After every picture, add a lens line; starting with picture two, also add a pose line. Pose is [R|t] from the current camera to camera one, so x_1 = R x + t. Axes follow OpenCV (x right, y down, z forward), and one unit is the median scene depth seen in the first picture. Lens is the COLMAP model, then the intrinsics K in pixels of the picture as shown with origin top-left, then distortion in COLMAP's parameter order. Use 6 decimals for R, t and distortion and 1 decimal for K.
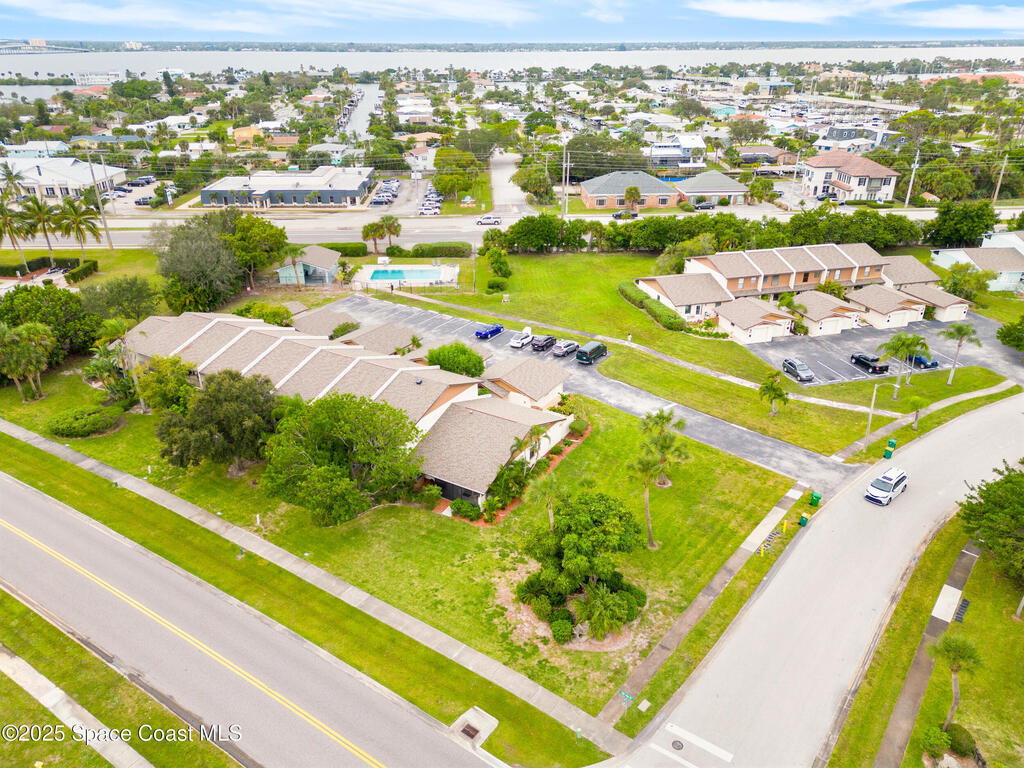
lens RADIAL K [[723.0, 0, 512.0], [0, 723.0, 384.0], [0, 0, 1]] dist [0.082826, -0.089870]
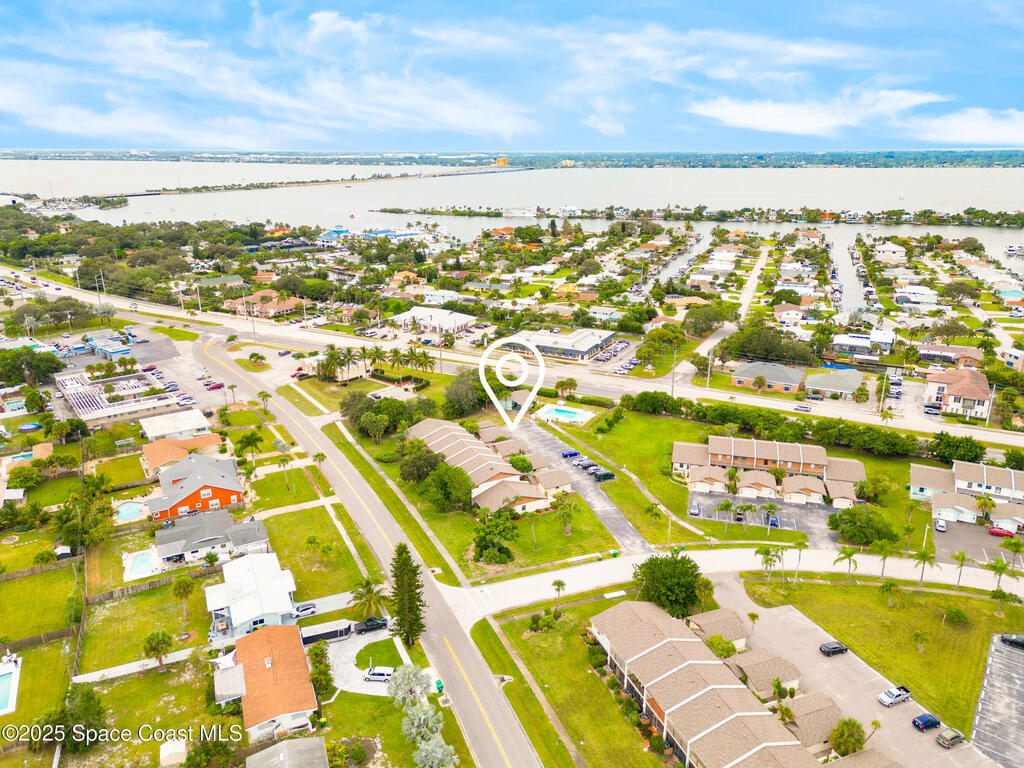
lens RADIAL K [[723.0, 0, 512.0], [0, 723.0, 384.0], [0, 0, 1]] dist [0.082826, -0.089870]
pose [[0.864995, 0.158695, -0.476025, 0.541182], [-0.214746, 0.974481, -0.065350, -0.071121], [0.453507, 0.158752, 0.877000, -0.602272]]
